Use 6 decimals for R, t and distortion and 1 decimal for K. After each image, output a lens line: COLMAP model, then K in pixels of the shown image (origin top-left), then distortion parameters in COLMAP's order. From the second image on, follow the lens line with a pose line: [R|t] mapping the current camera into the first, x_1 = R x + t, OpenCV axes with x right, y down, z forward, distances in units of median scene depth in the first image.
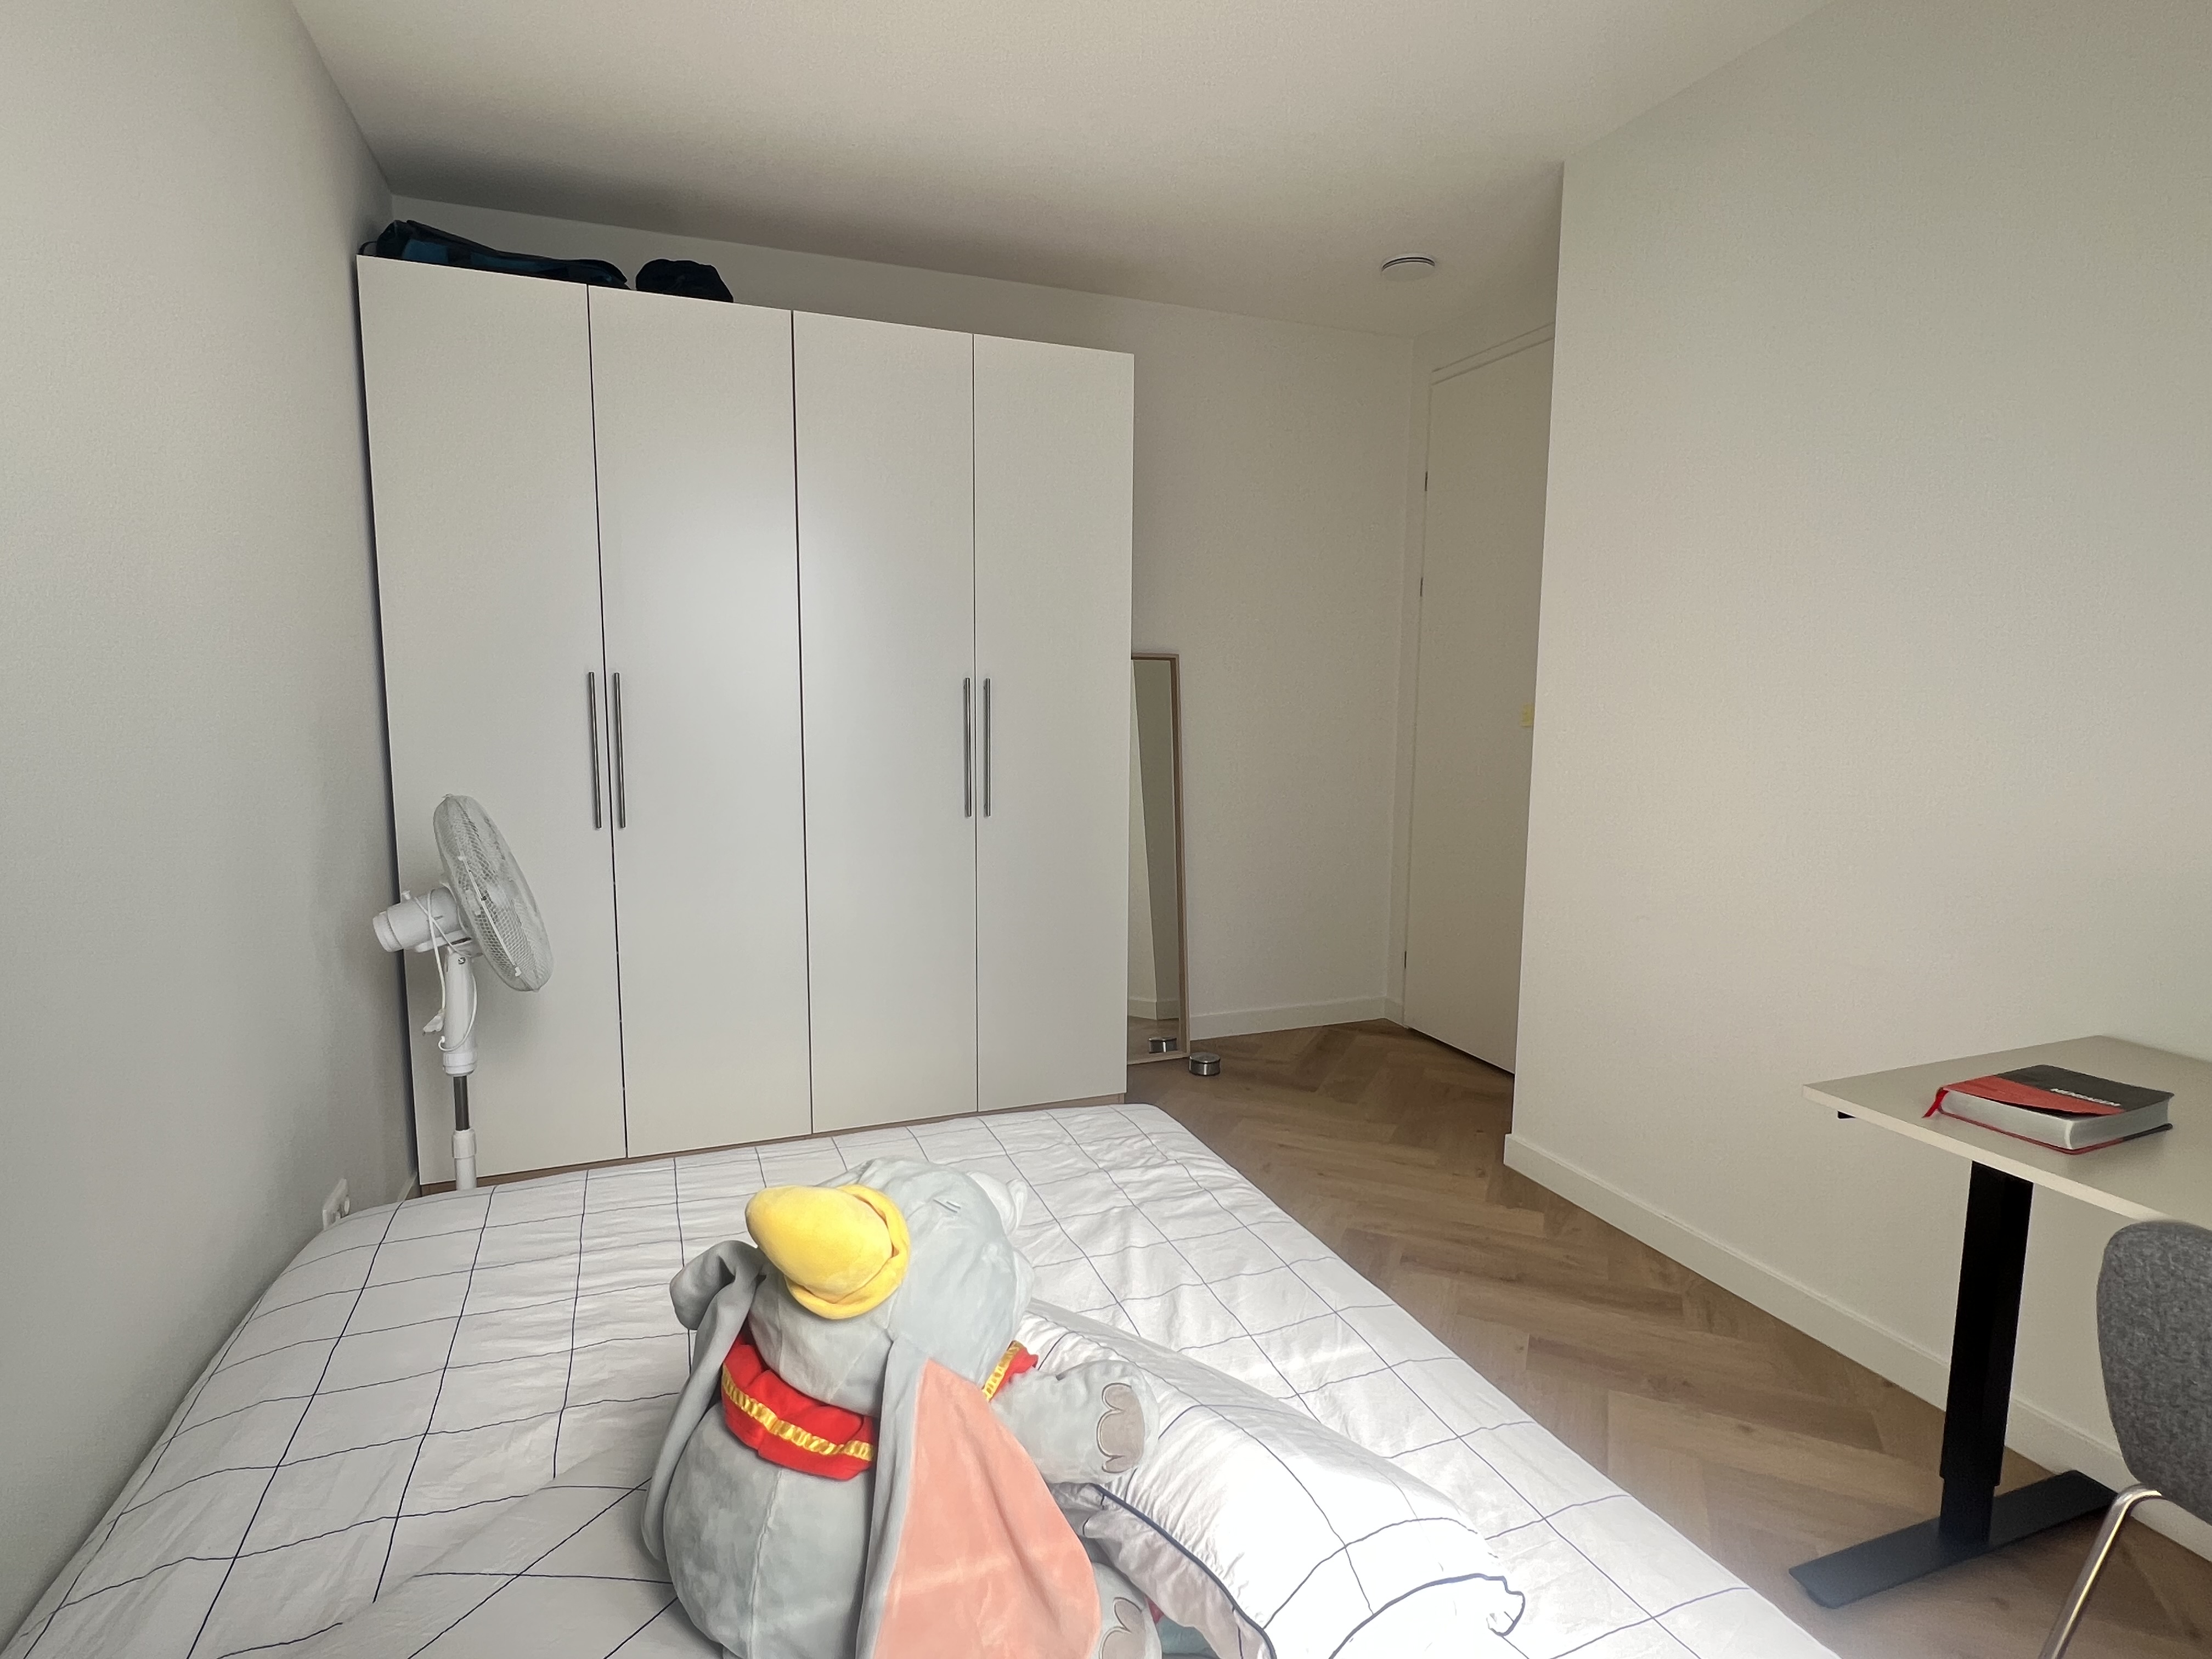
lens RADIAL K [[1128.8, 0, 1102.1], [0, 1128.8, 827.4], [0, 0, 1]] dist [0.005081, 0.000256]
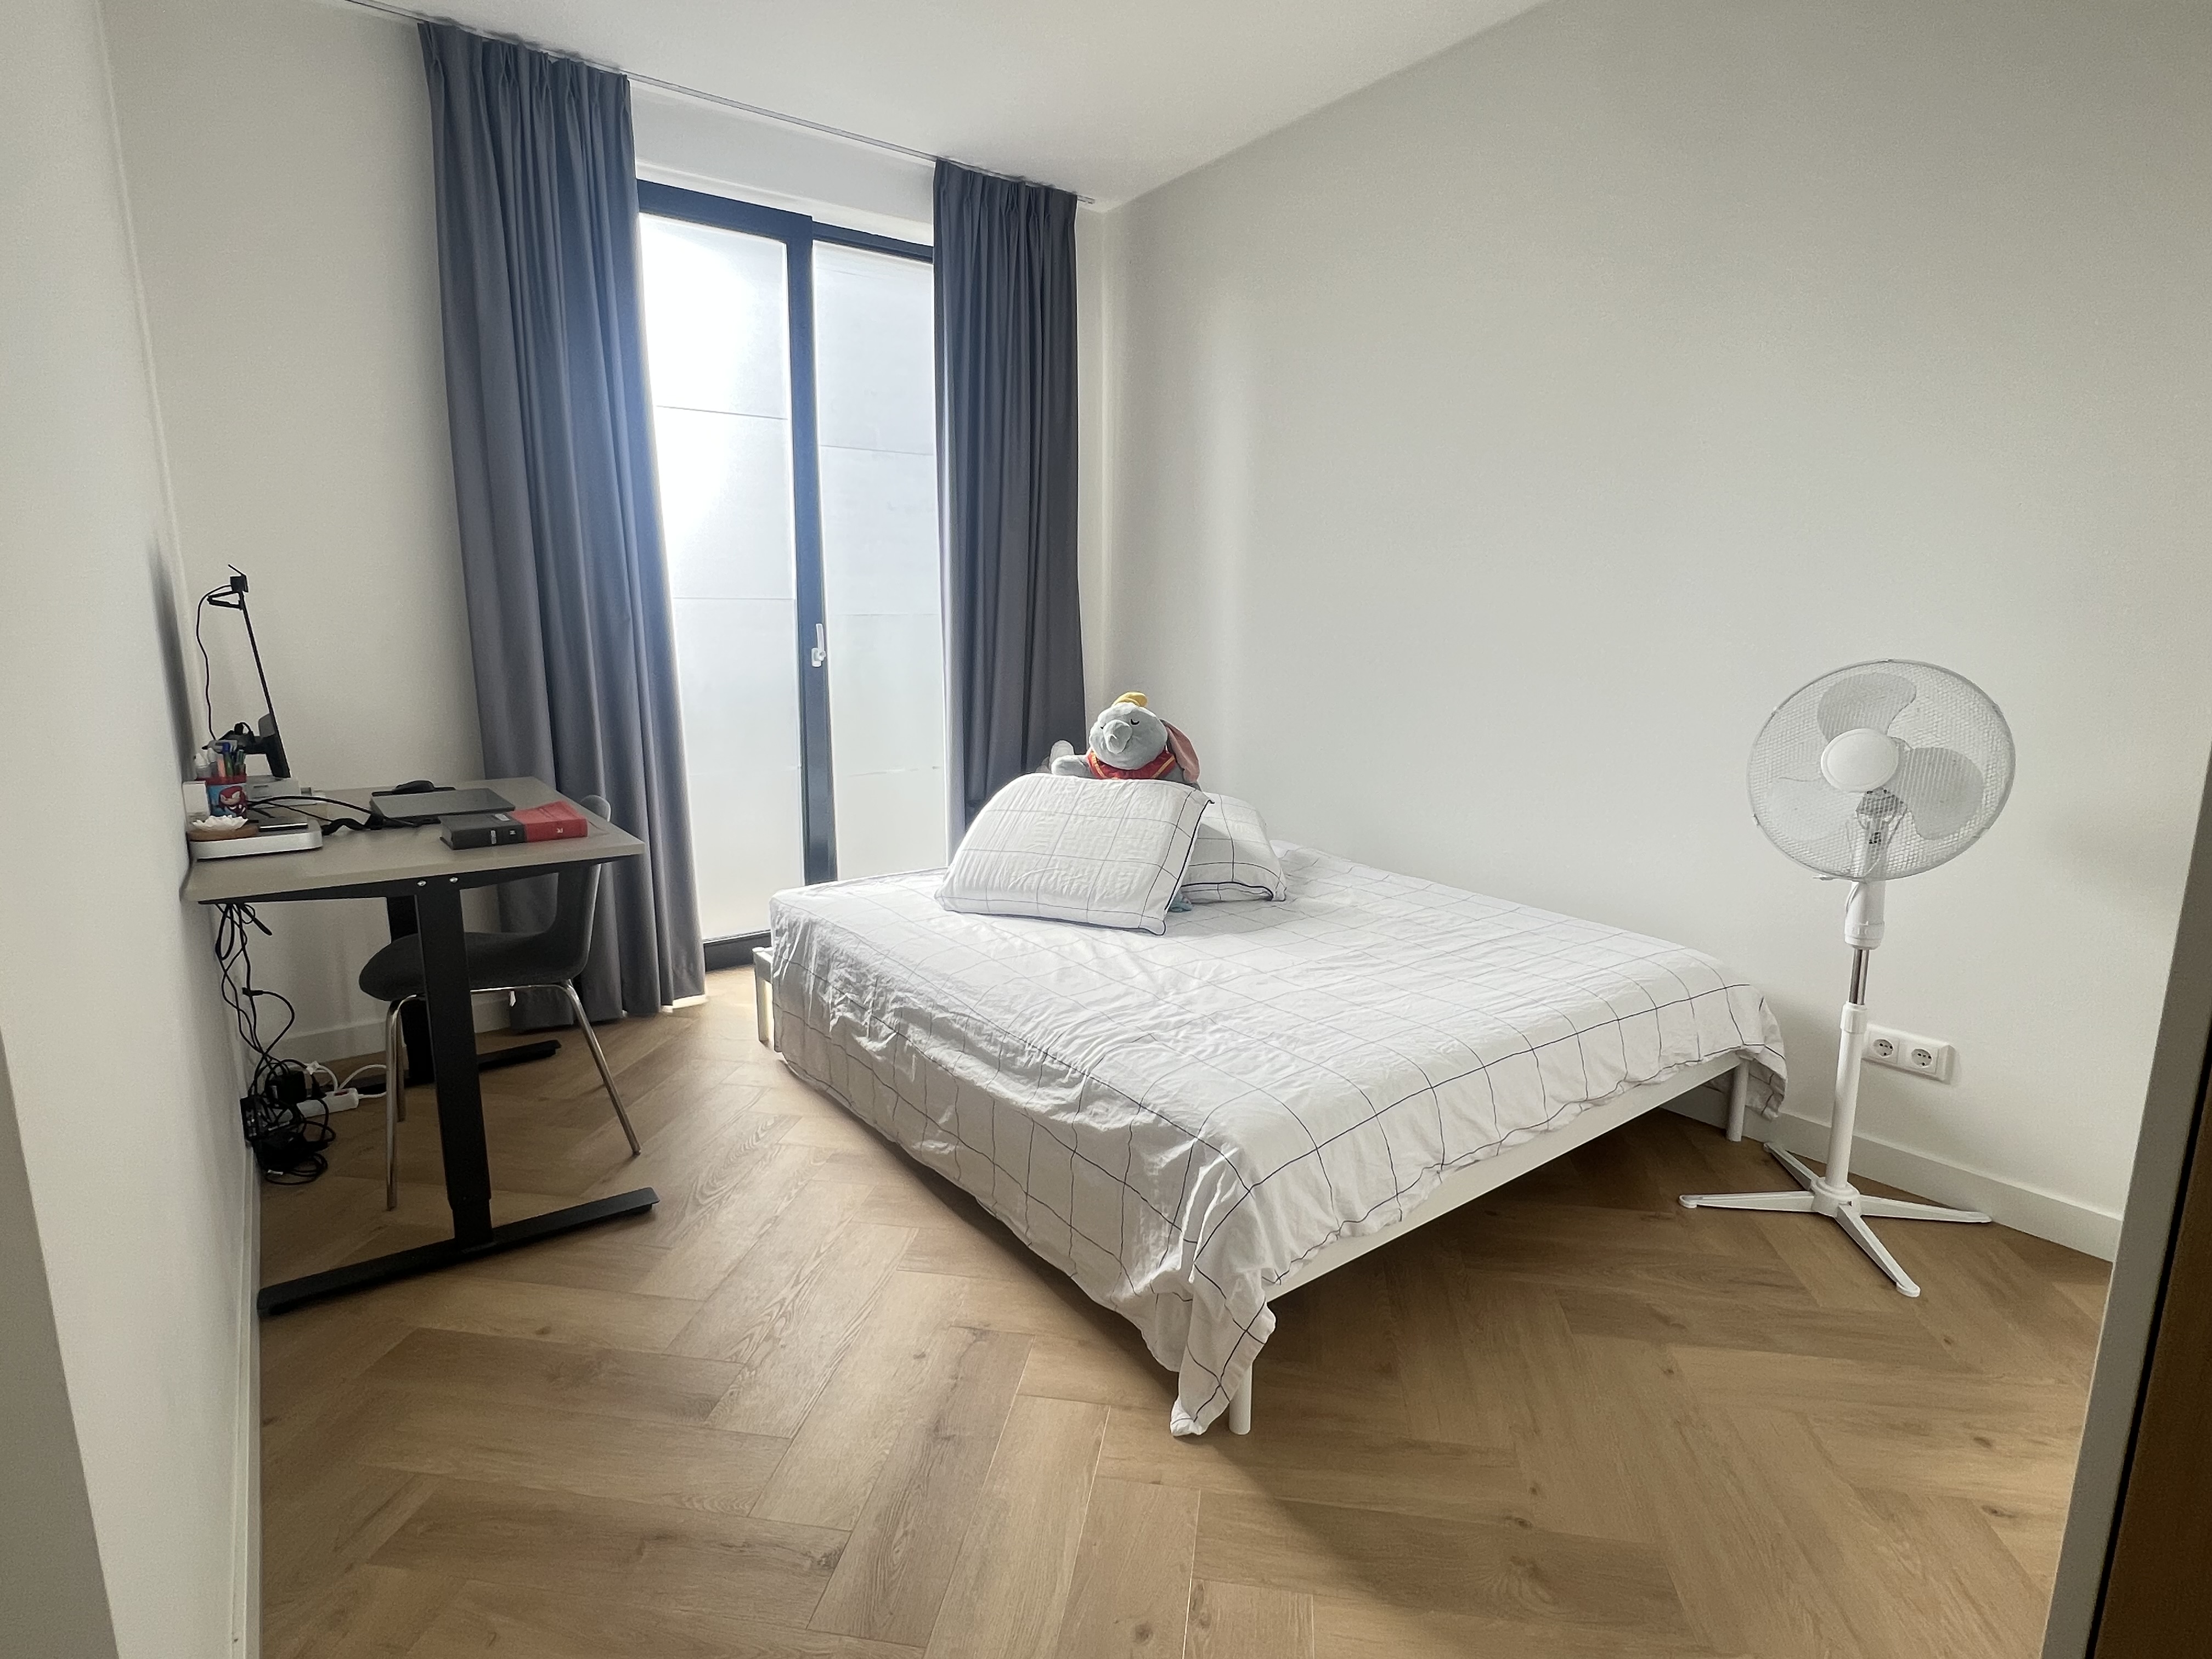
lens RADIAL K [[1128.8, 0, 1108.4], [0, 1128.8, 828.7], [0, 0, 1]] dist [0.005081, 0.000256]
pose [[-0.966164, 0.033855, -0.255696, 0.368476], [-0.044769, 0.954288, 0.295516, -0.174114], [0.254013, 0.296965, -0.920483, 1.992150]]
